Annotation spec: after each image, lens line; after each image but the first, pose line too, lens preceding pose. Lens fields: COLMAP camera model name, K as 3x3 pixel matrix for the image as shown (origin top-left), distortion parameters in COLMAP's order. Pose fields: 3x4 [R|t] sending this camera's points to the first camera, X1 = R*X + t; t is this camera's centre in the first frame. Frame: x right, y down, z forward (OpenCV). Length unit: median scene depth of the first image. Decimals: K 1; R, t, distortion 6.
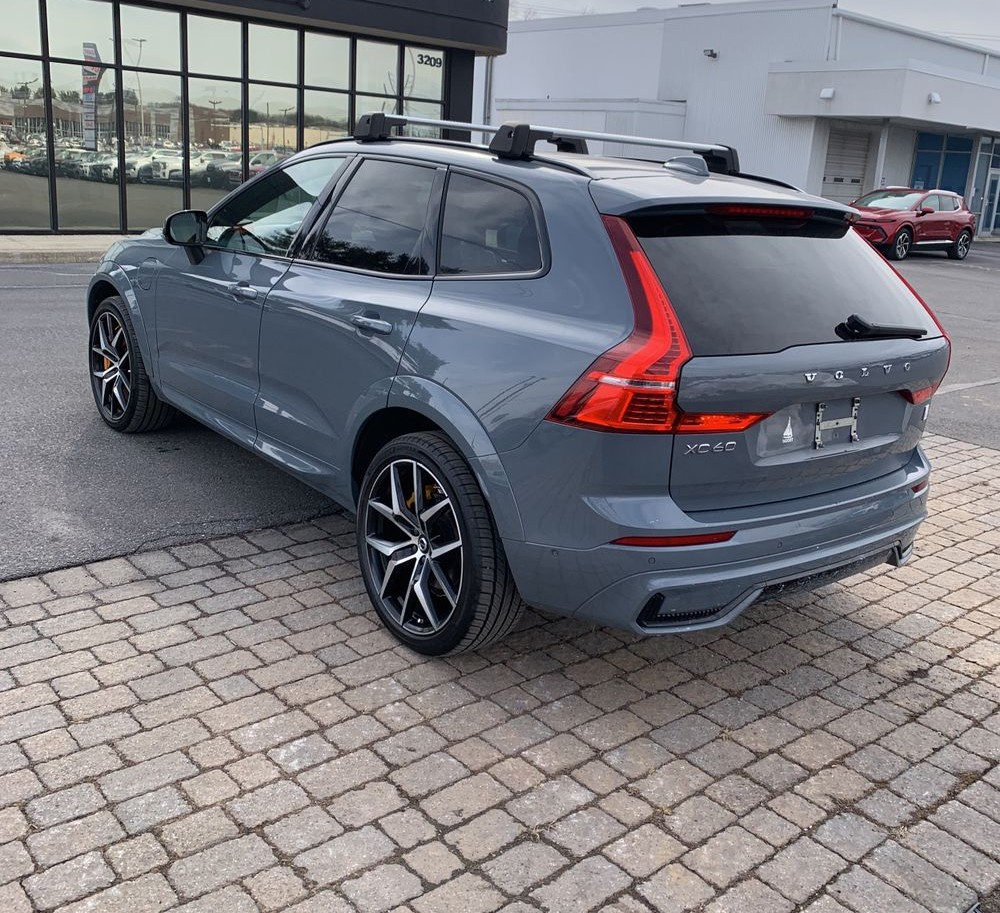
lens RADIAL K [[1018.3, 0, 500.6], [0, 1018.3, 410.6], [0, 0, 1]] dist [0.017366, -0.013248]
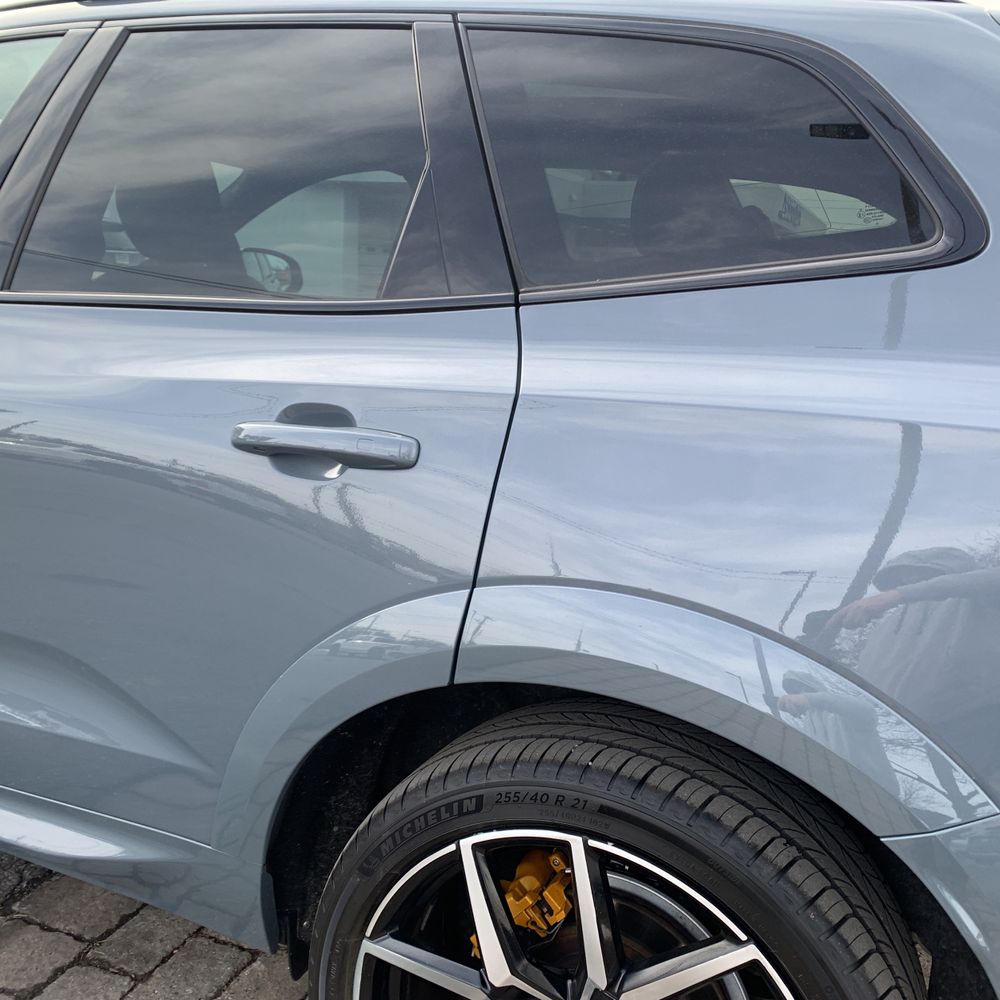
lens RADIAL K [[1048.0, 0, 489.1], [0, 1048.0, 506.4], [0, 0, 1]] dist [0.008454, 0.021247]
pose [[0.896094, -0.121443, 0.426927, -0.237582], [0.121065, 0.992246, 0.028146, -0.069567], [-0.427035, 0.026465, 0.903848, 0.672904]]
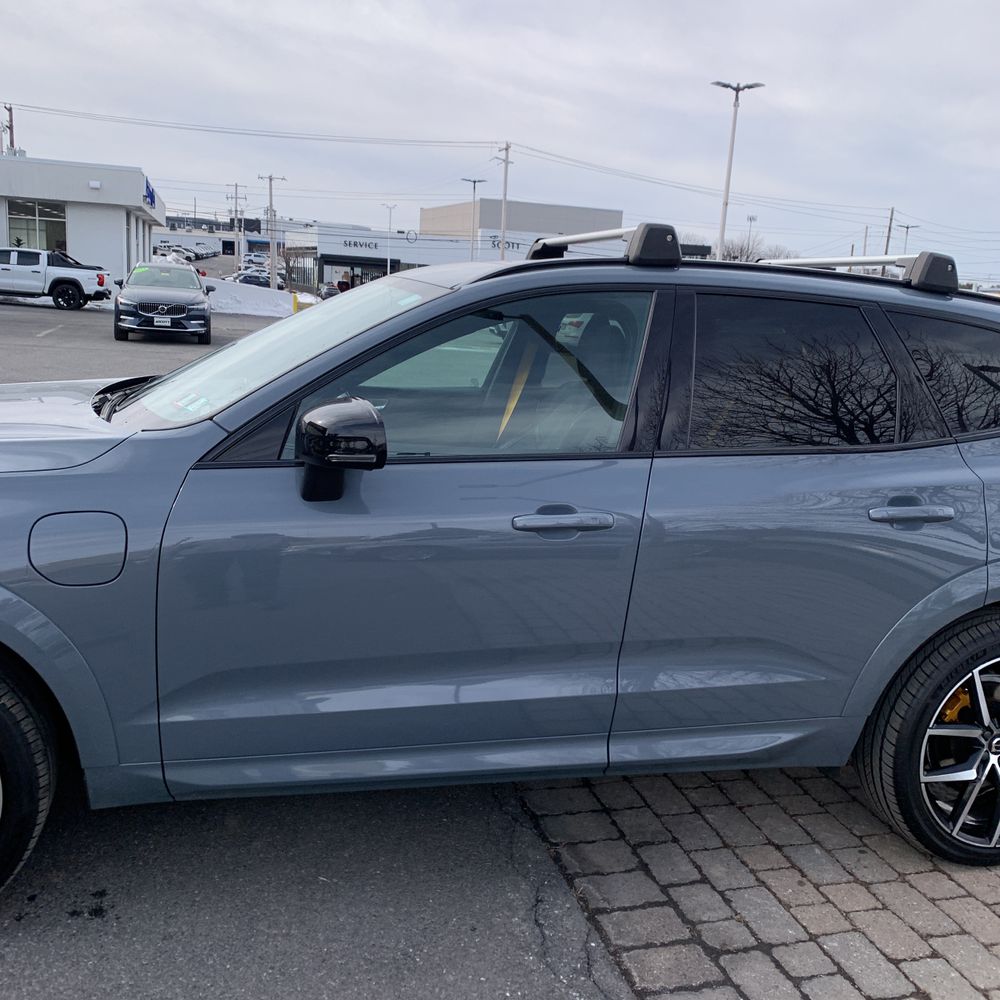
lens RADIAL K [[1034.8, 0, 498.2], [0, 1034.8, 486.8], [0, 0, 1]] dist [0.014211, -0.024951]
pose [[0.430005, -0.216757, 0.876420, -0.977796], [0.185843, 0.971213, 0.149019, -0.290073], [-0.883492, 0.098798, 0.457909, 0.942037]]
